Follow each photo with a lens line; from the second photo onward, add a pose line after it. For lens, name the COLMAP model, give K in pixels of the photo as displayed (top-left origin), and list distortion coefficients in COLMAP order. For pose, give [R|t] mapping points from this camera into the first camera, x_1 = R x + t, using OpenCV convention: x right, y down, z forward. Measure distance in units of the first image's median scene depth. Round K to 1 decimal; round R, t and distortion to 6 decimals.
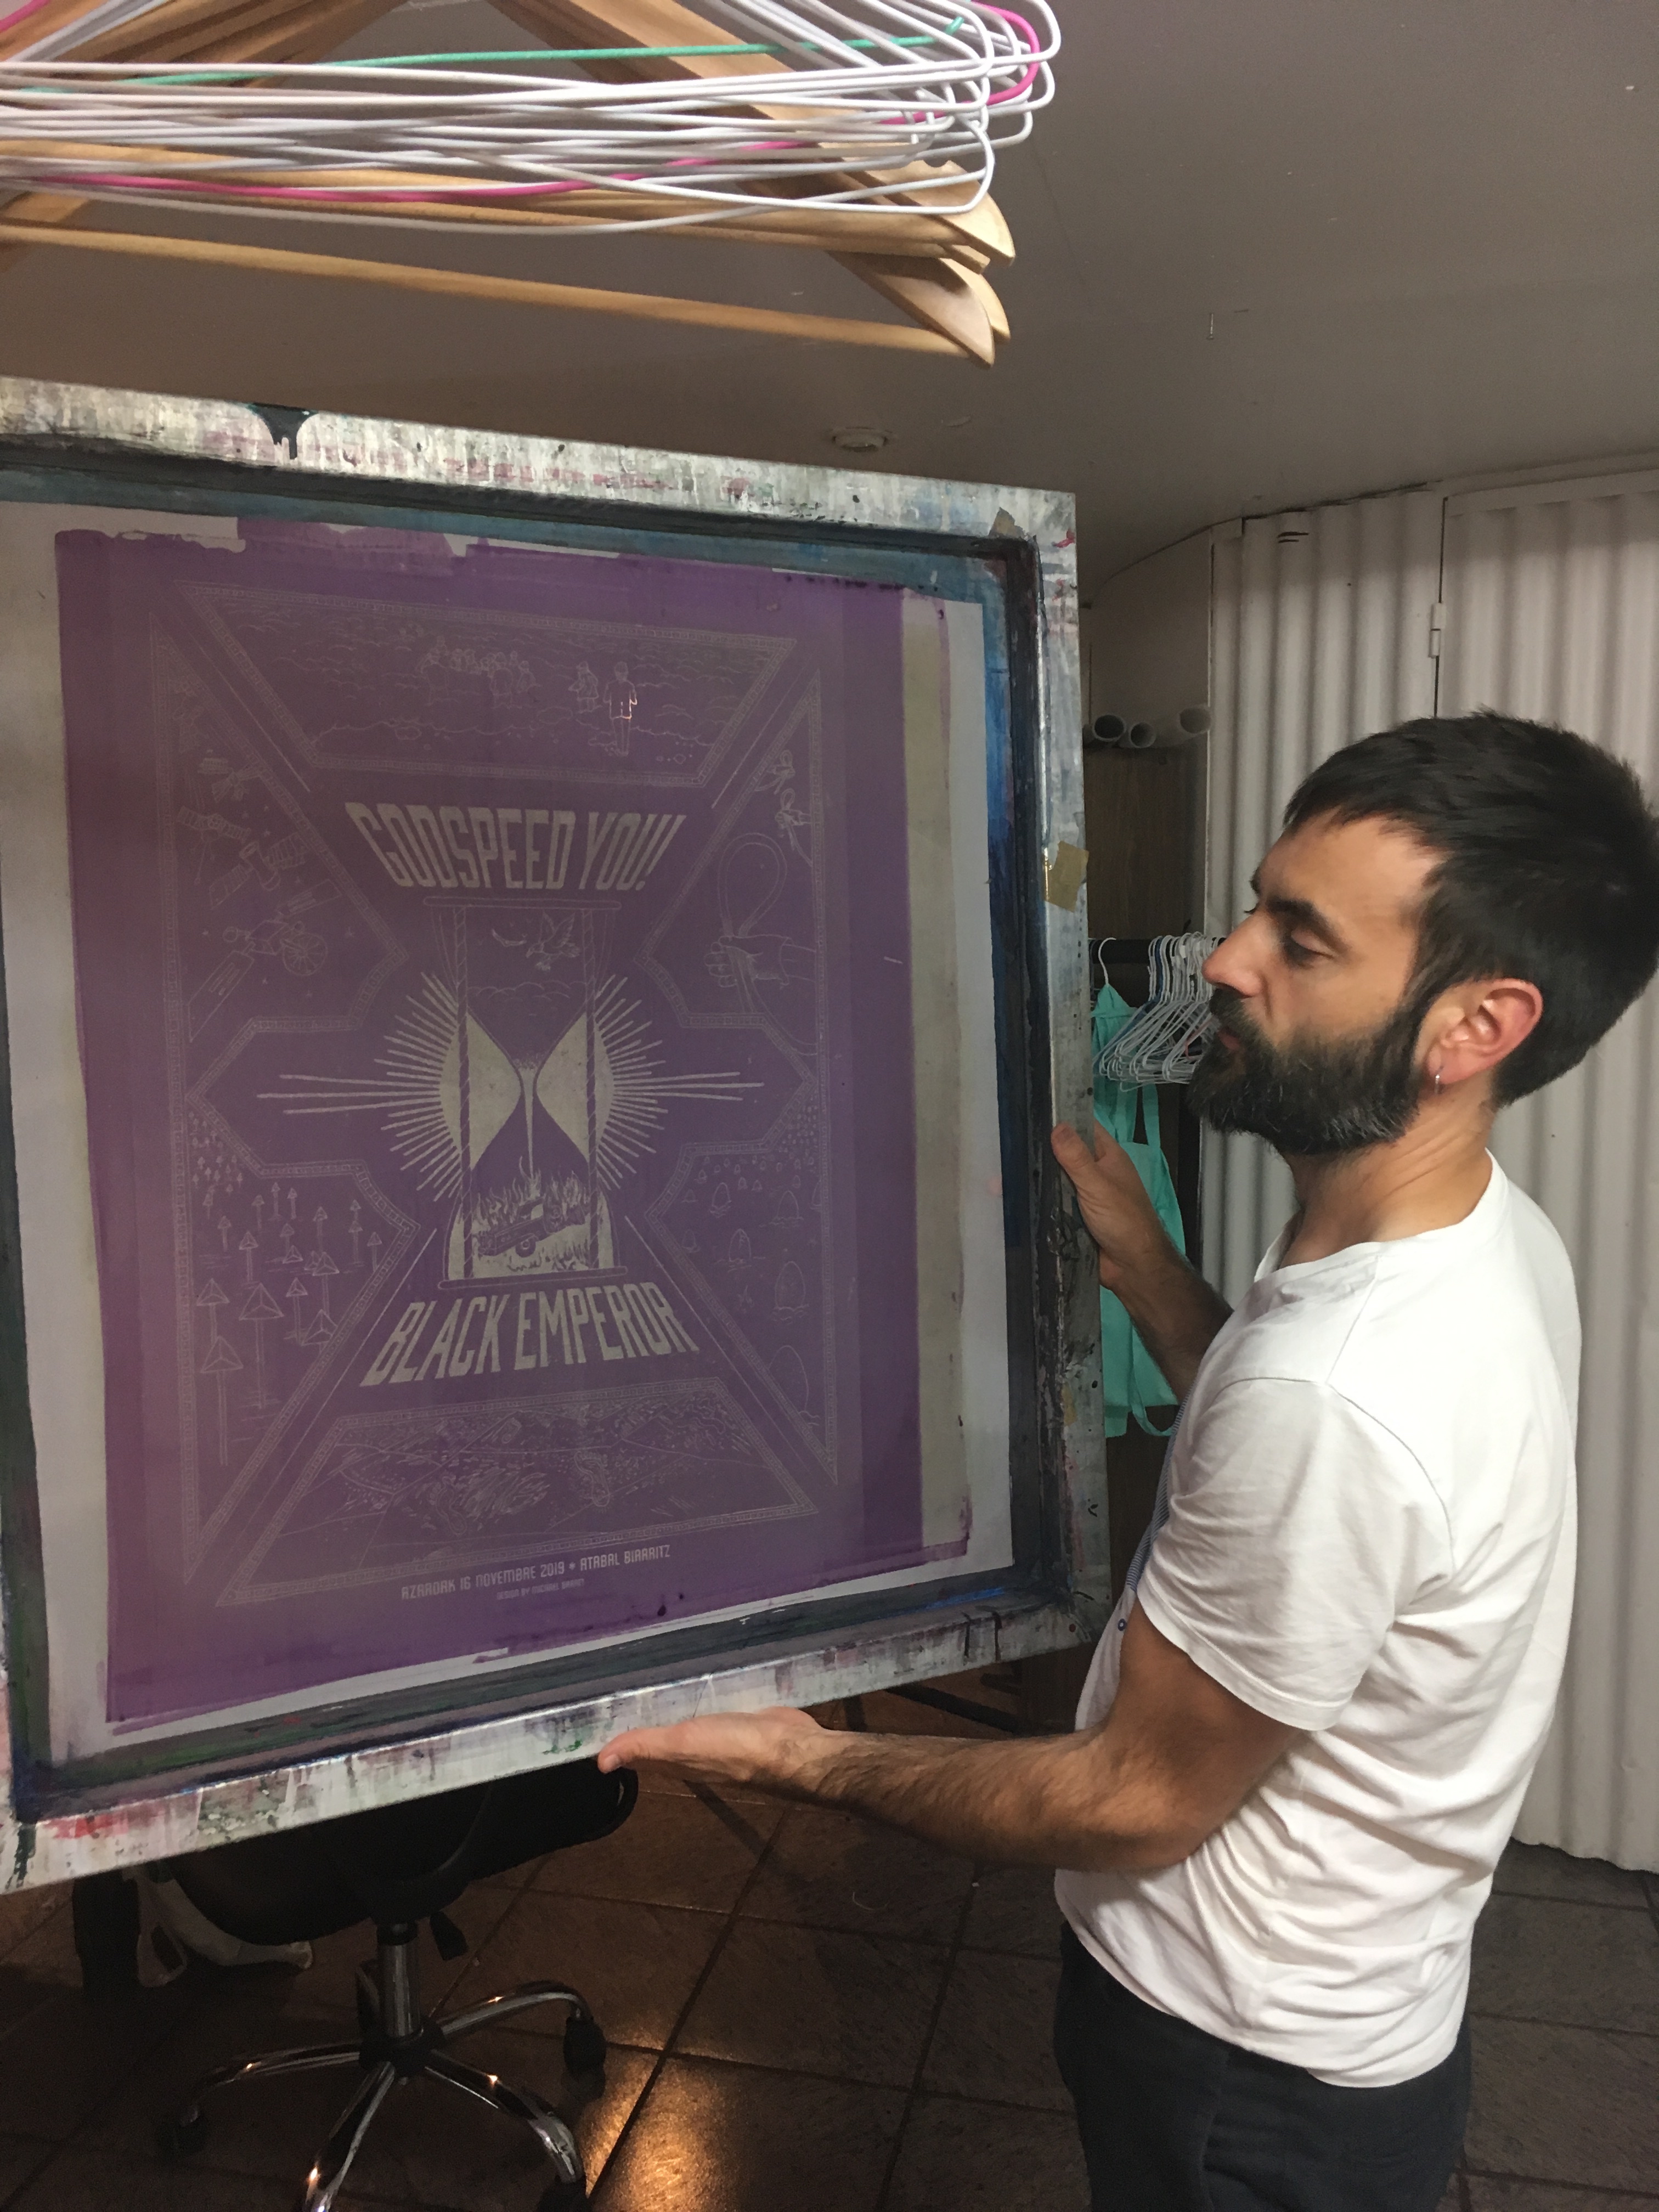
lens RADIAL K [[1866.2, 0, 829.5], [0, 1866.2, 1106.0], [0, 0, 1]] dist [0.073743, -0.102512]
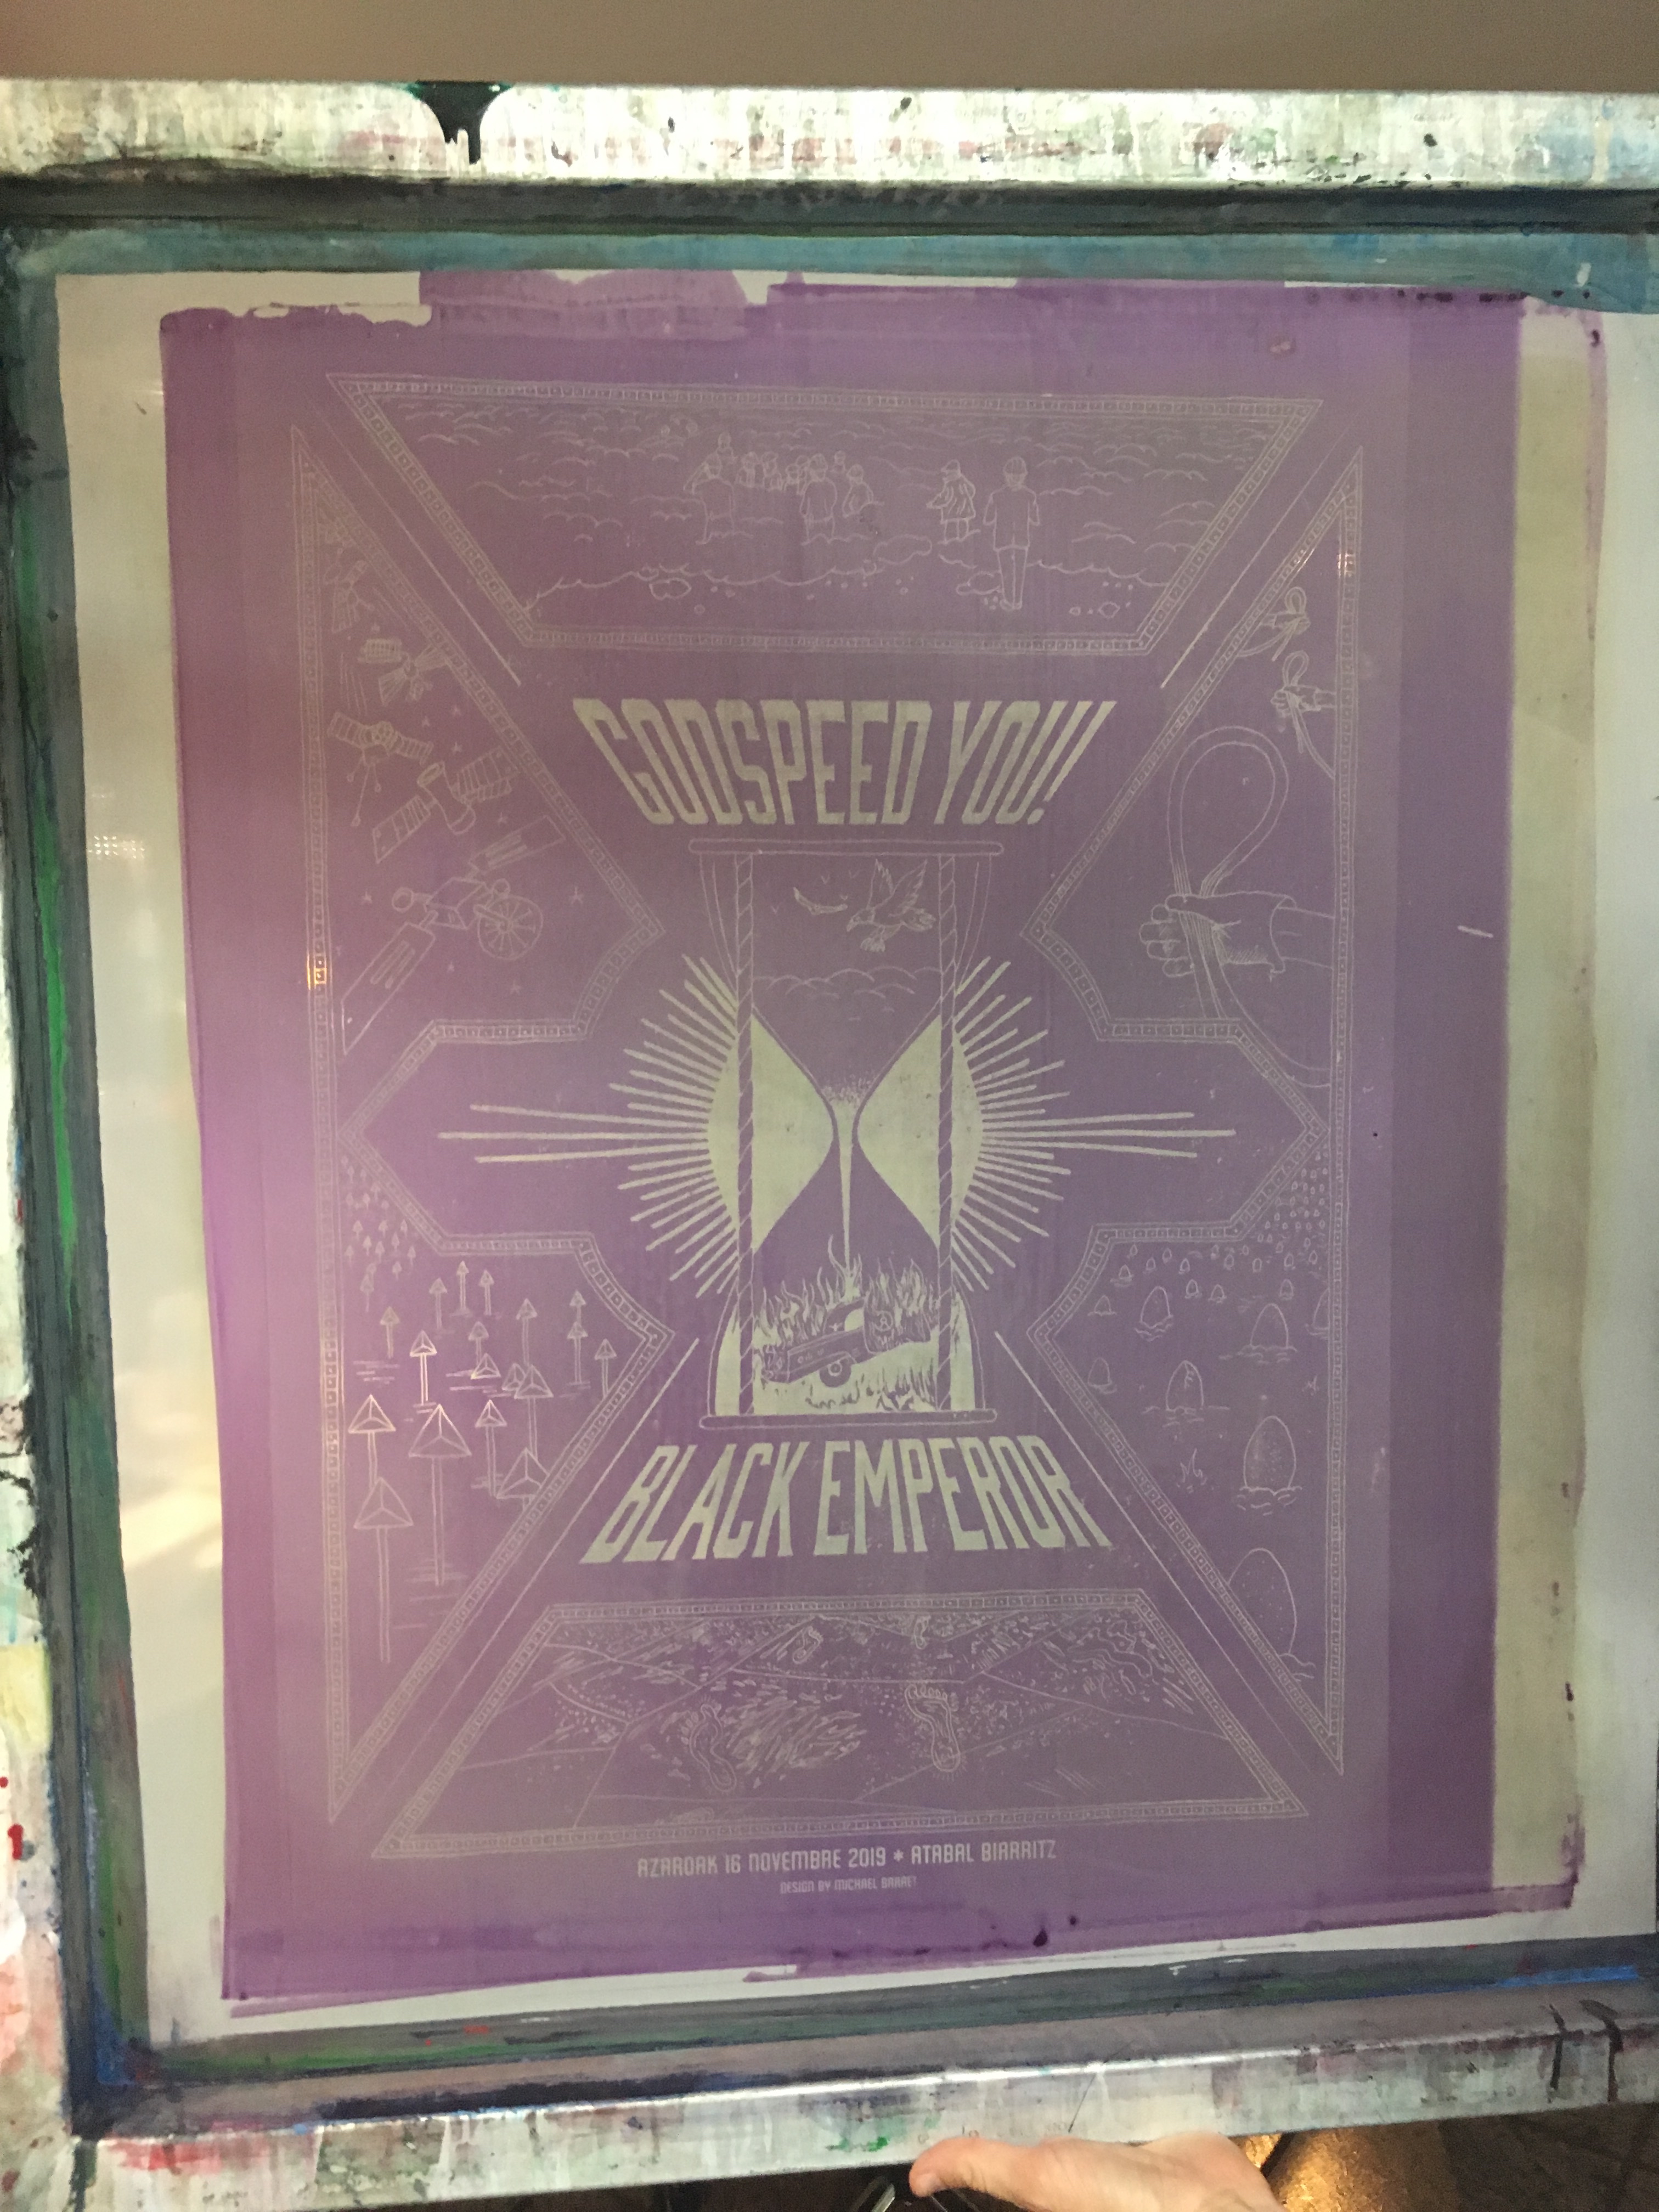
lens RADIAL K [[1866.2, 0, 829.5], [0, 1866.2, 1106.0], [0, 0, 1]] dist [0.073743, -0.102512]
pose [[0.925355, 0.045142, -0.376404, 0.079604], [-0.029265, 0.998428, 0.047796, -0.049848], [0.377970, -0.033213, 0.925222, 0.397766]]
